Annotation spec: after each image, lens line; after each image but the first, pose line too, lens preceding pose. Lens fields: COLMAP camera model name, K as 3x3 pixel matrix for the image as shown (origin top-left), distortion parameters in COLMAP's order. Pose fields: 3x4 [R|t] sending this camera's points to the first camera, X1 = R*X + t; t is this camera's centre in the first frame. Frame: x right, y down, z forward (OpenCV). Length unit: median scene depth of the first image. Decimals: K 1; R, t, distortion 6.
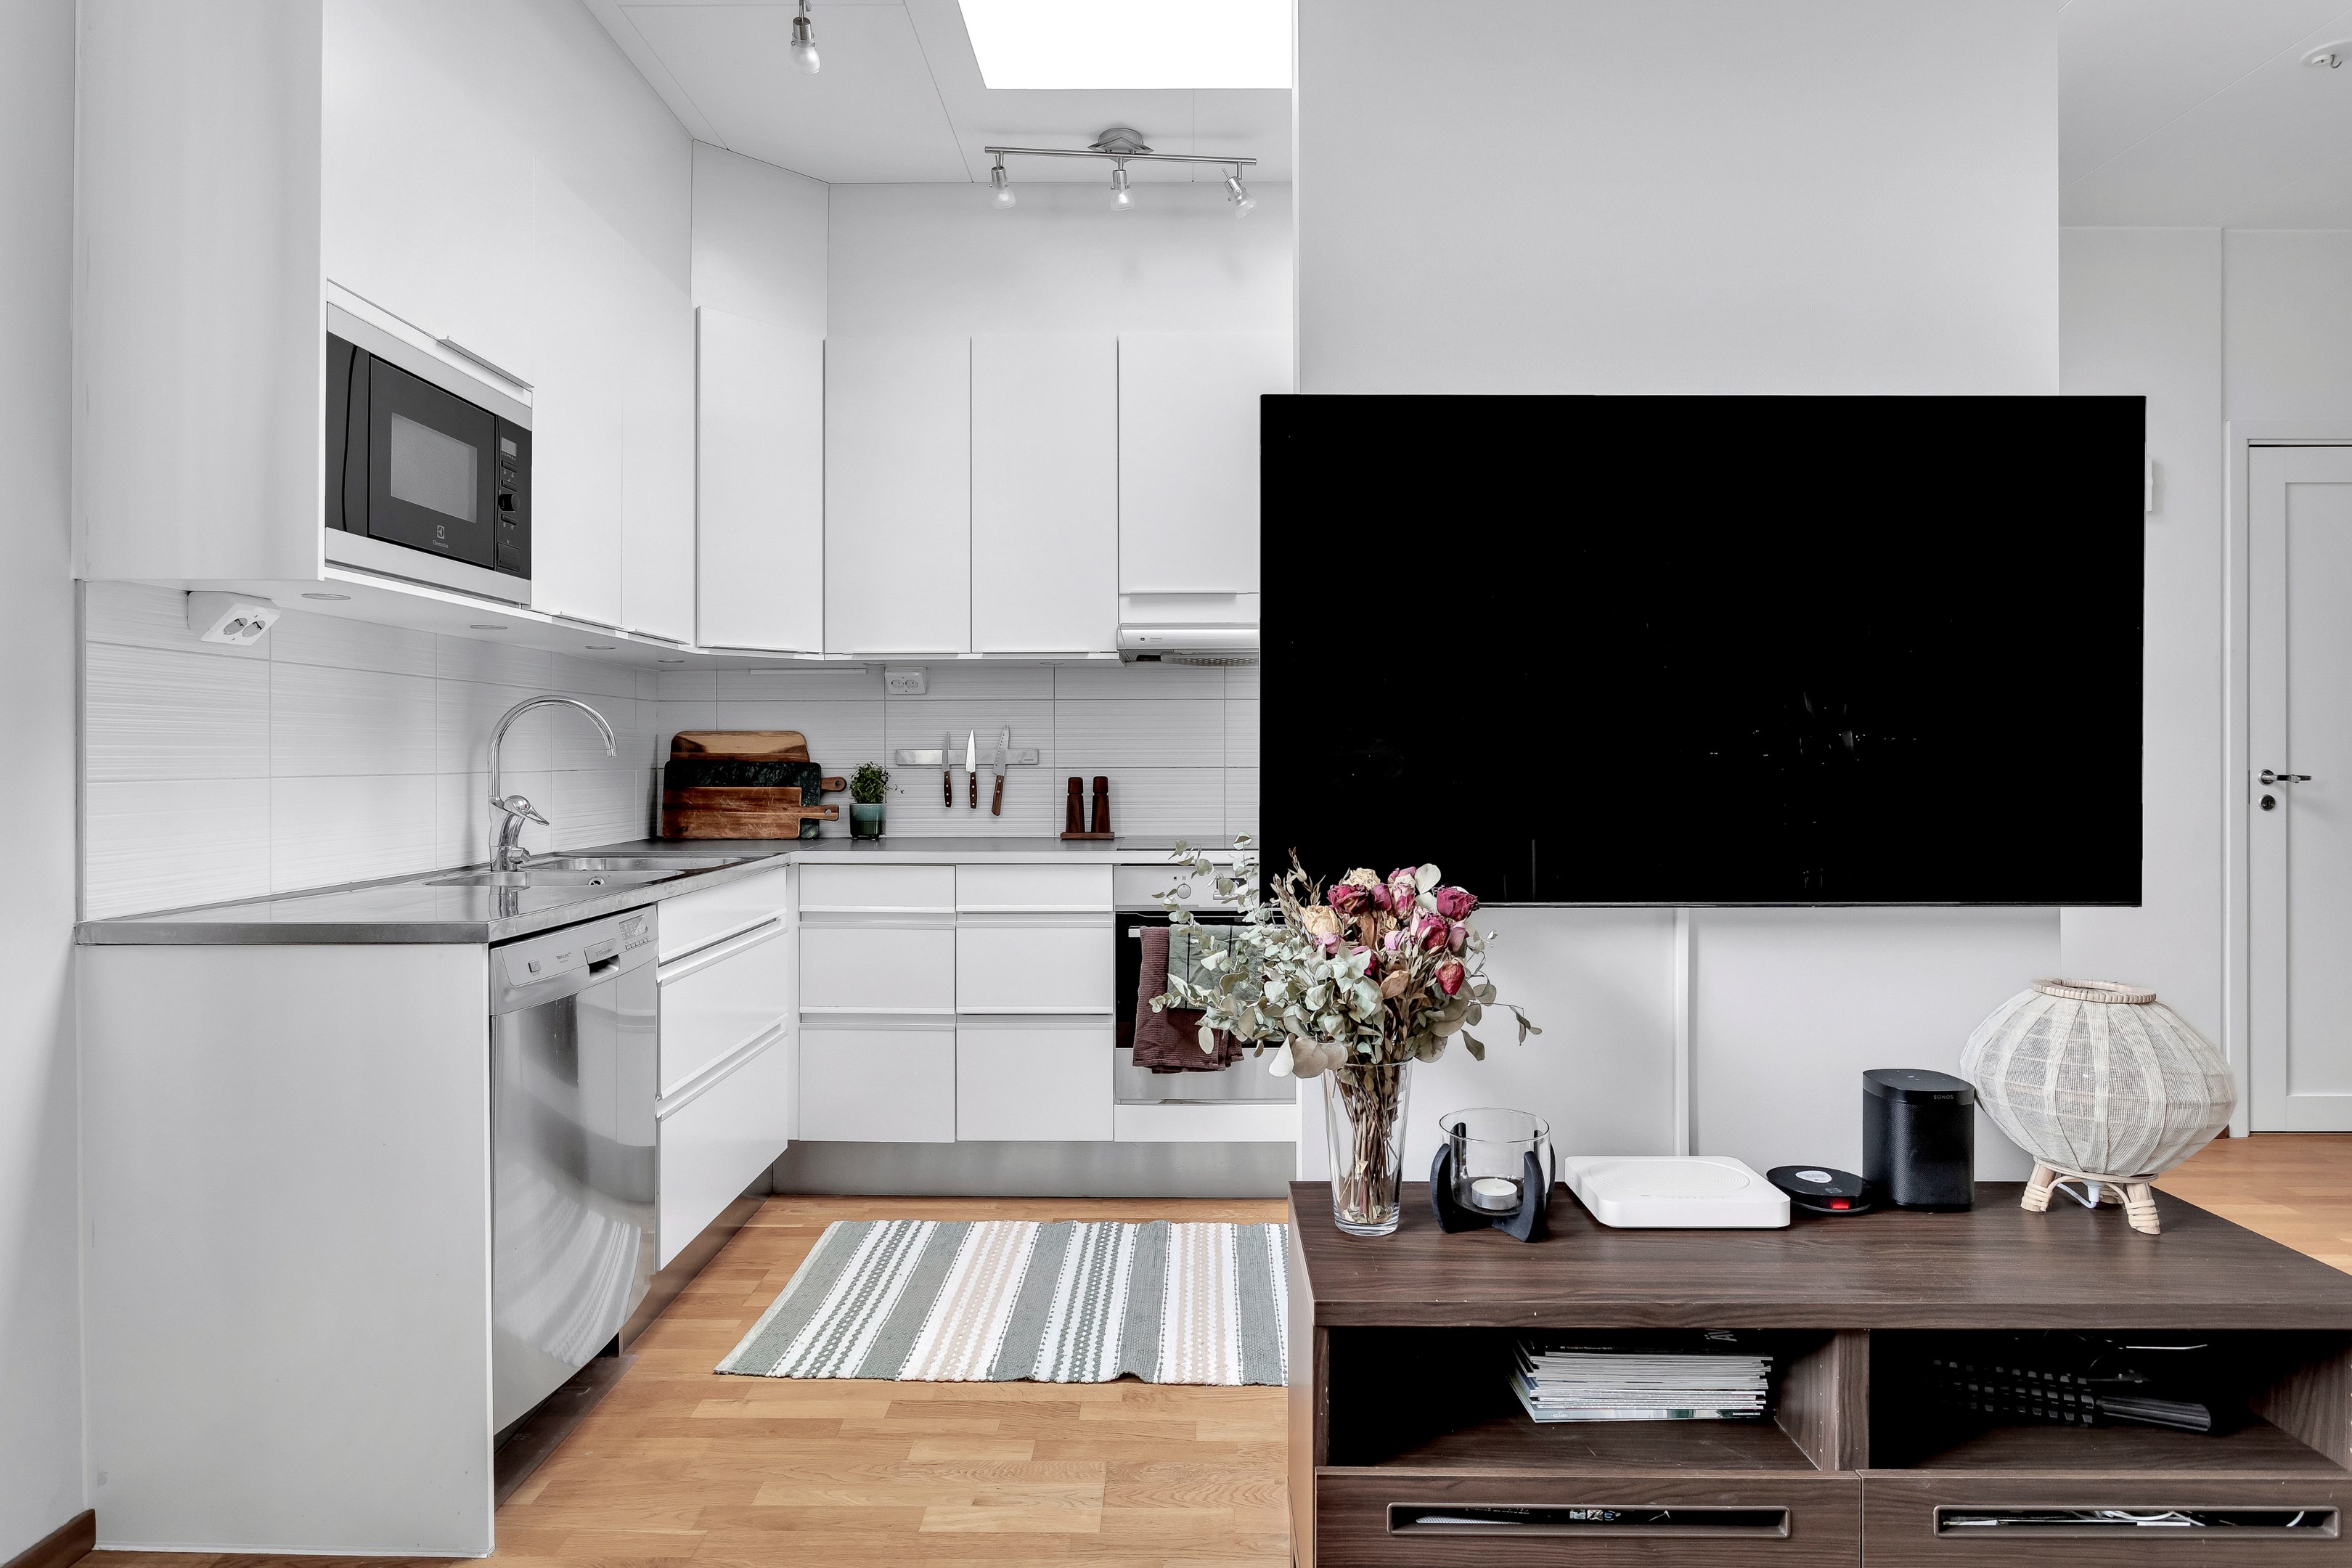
lens RADIAL K [[1358.9, 0, 1150.9], [0, 1358.9, 740.7], [0, 0, 1]] dist [-0.013260, 0.012570]
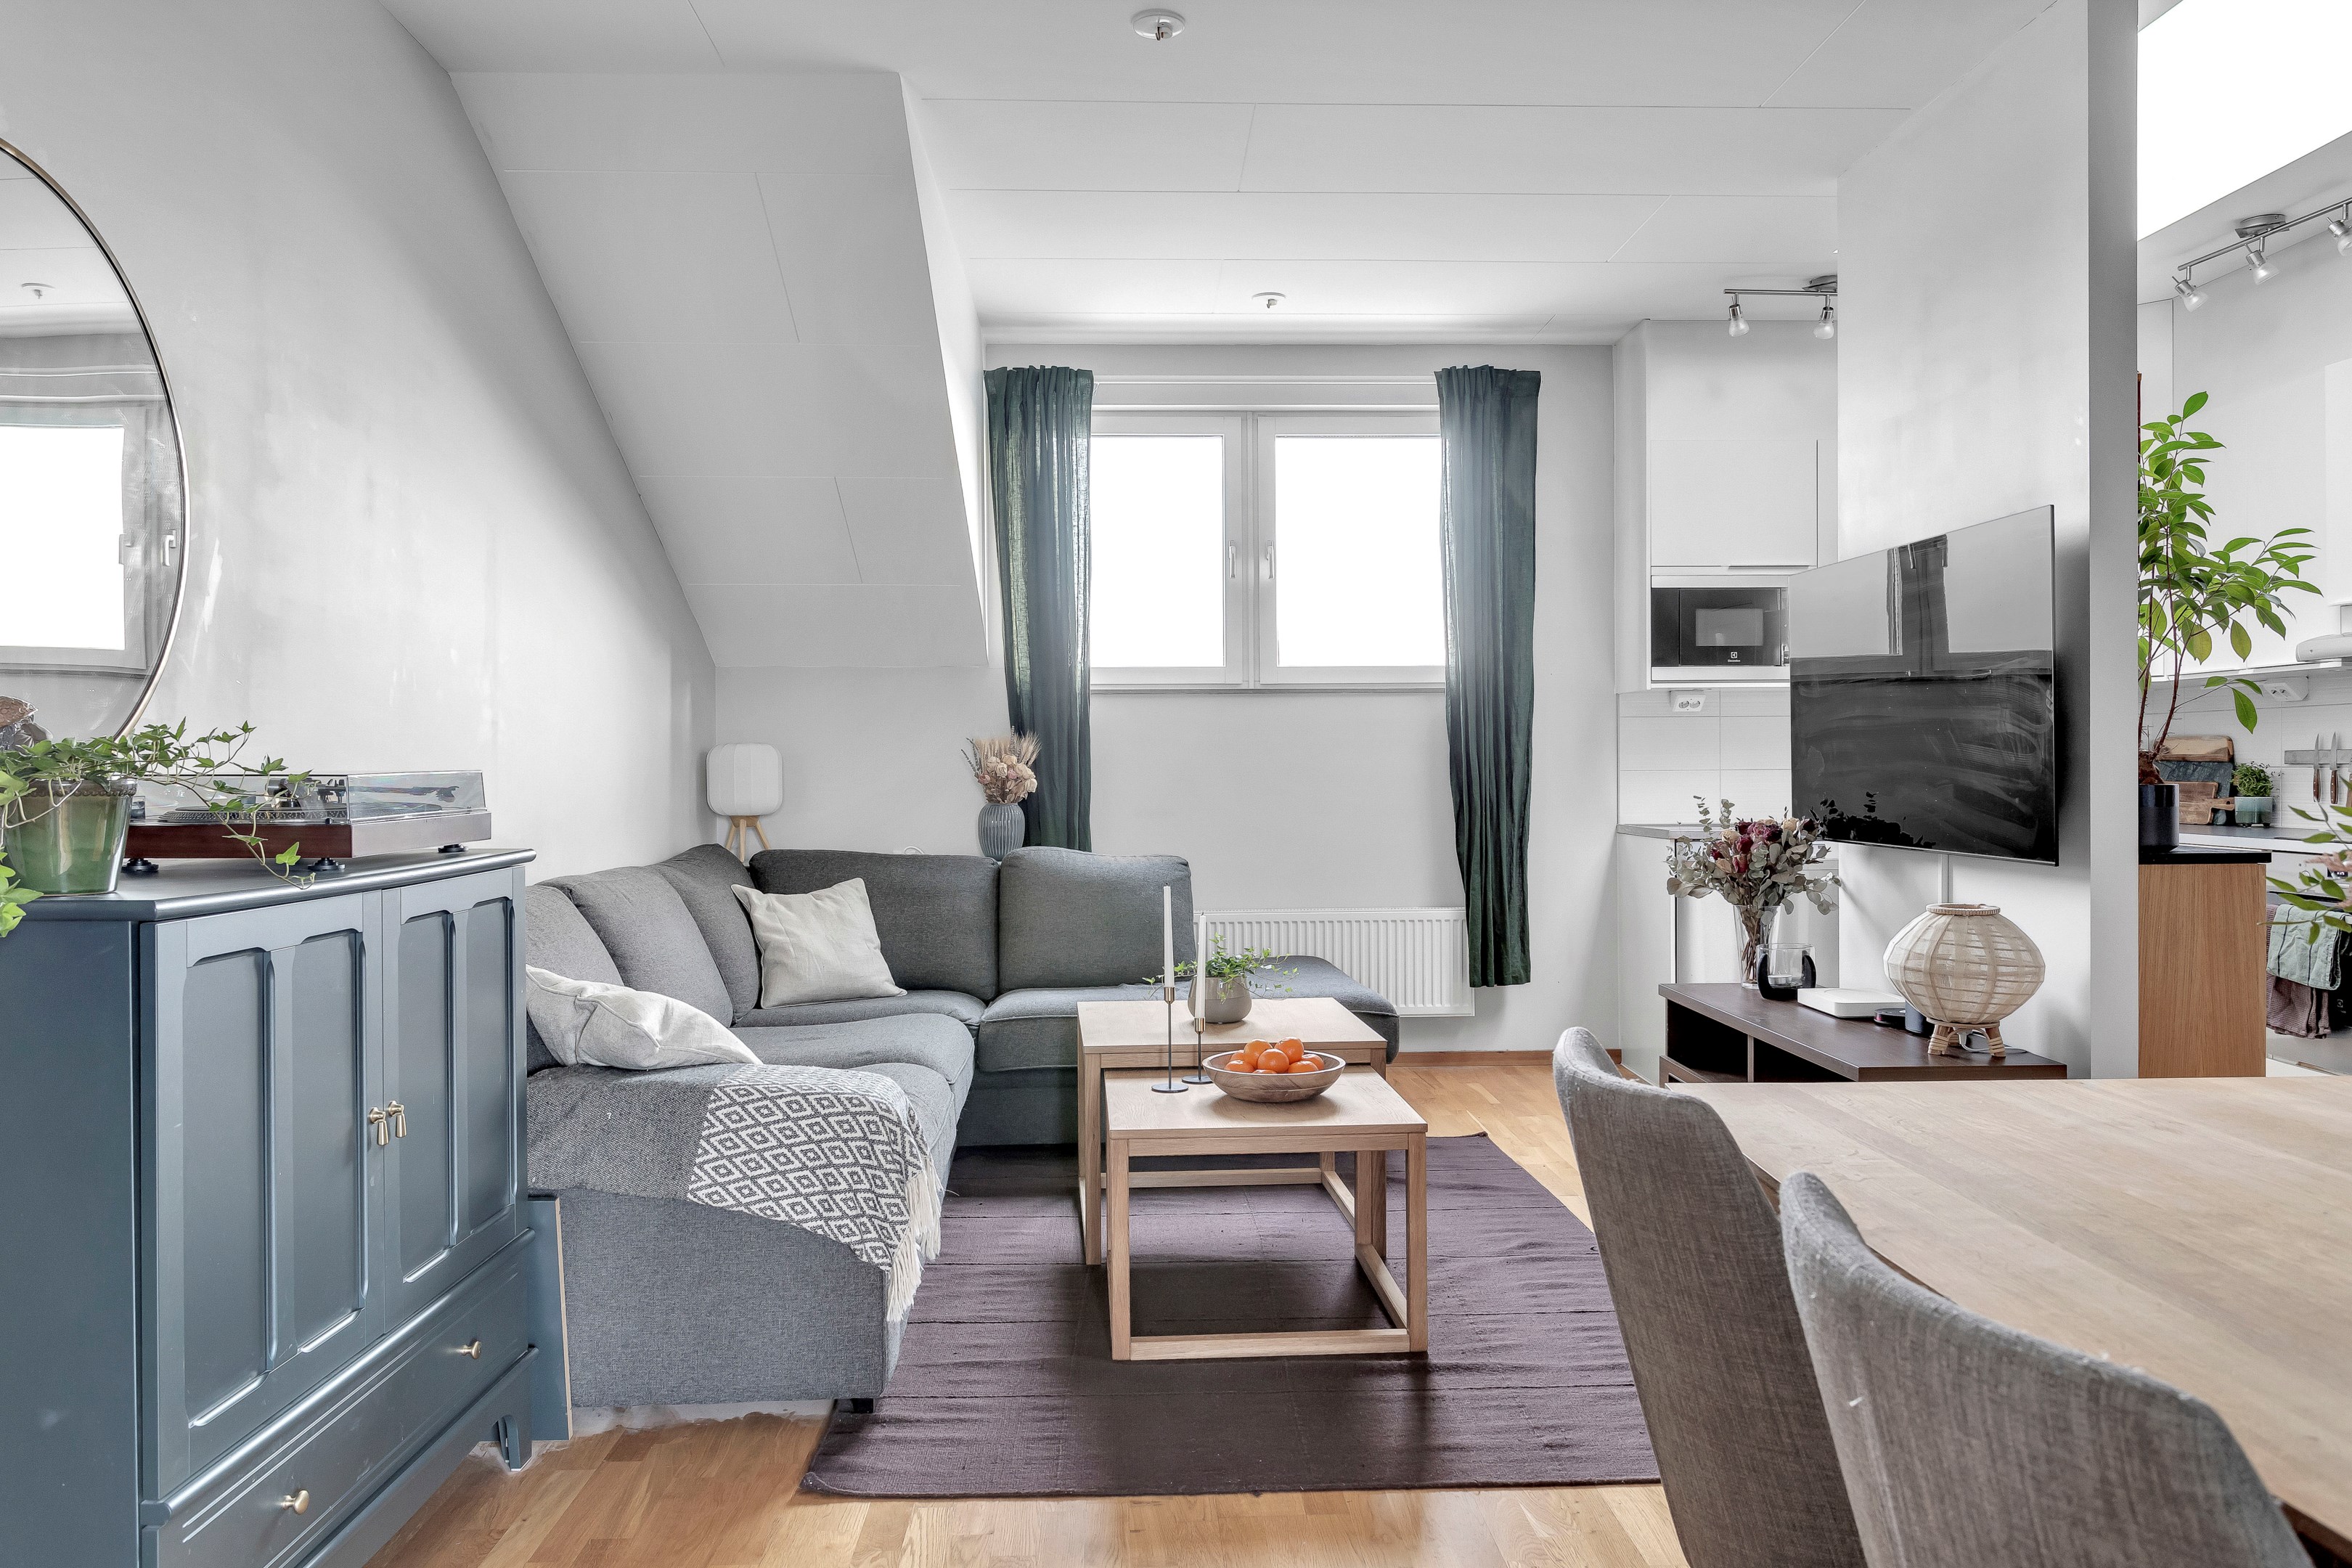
lens RADIAL K [[1505.7, 0, 1176.0], [0, 1505.7, 784.0], [0, 0, 1]] dist [-0.033626, 0.000831]
pose [[0.036025, 0.005242, -0.999337, 1.834924], [0.016369, 0.999849, 0.005835, 0.022801], [0.999217, -0.016568, 0.035934, 0.027643]]
